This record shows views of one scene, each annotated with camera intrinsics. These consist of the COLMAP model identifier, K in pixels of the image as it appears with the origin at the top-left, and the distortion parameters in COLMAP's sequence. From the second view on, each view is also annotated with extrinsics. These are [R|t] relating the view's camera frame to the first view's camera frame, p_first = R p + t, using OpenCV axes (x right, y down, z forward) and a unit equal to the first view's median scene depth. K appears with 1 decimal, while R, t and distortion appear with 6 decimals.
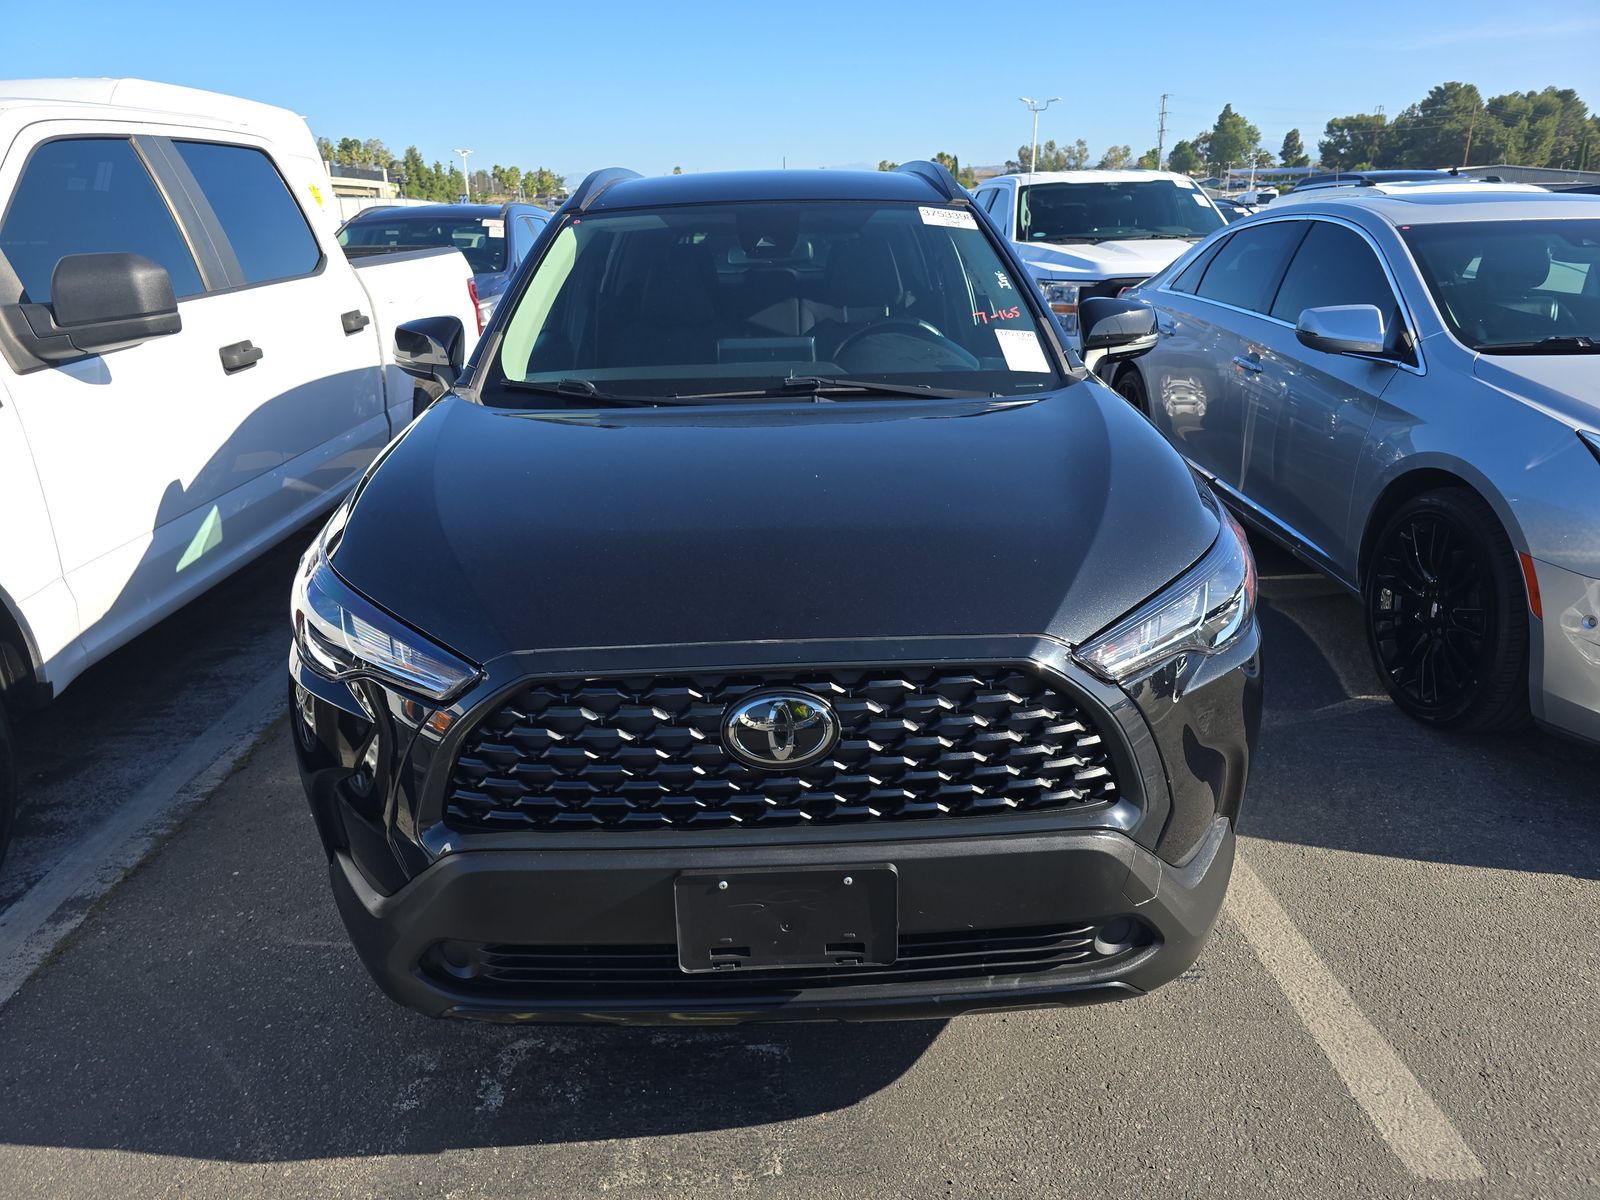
lens RADIAL K [[1076.5, 0, 807.6], [0, 1076.5, 607.0], [0, 0, 1]] dist [0.047725, -0.049894]
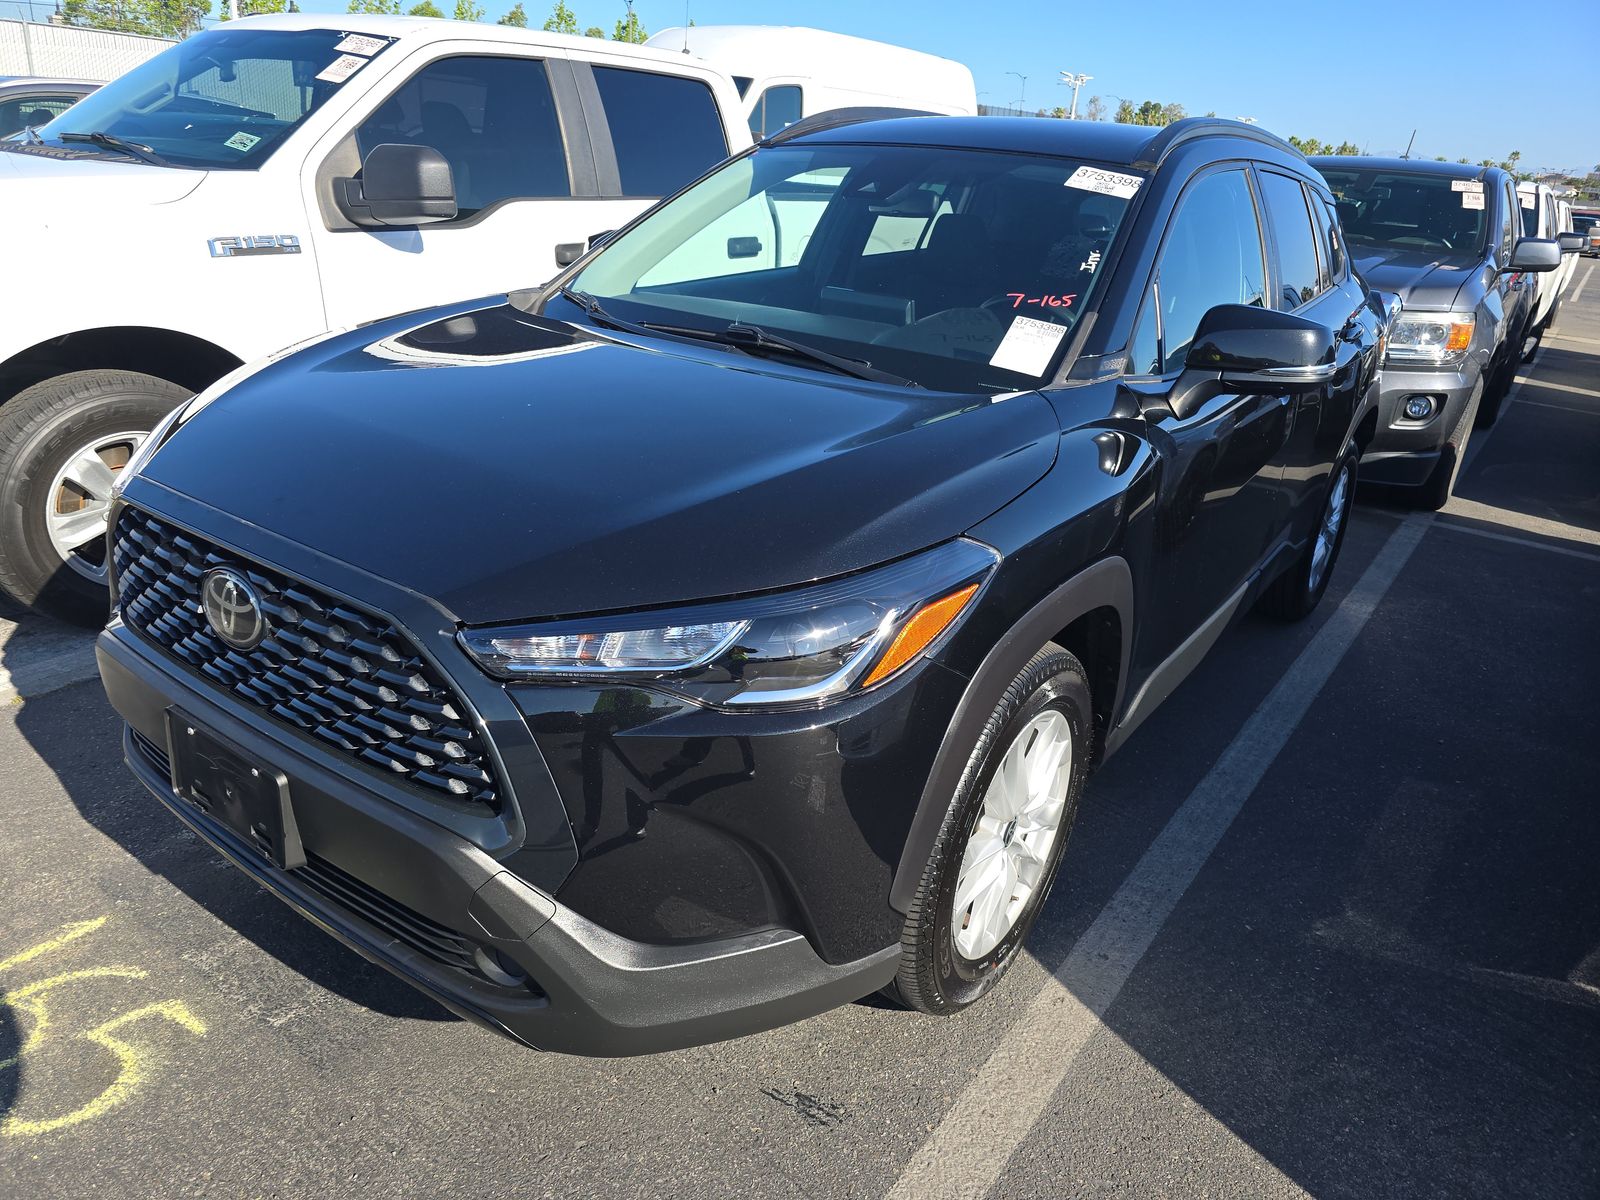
lens RADIAL K [[1076.5, 0, 807.6], [0, 1076.5, 607.0], [0, 0, 1]] dist [0.047725, -0.049894]
pose [[0.785771, 0.302294, -0.539613, 0.624763], [-0.288798, 0.950804, 0.112105, -0.104786], [0.546955, 0.067751, 0.834416, 0.272316]]
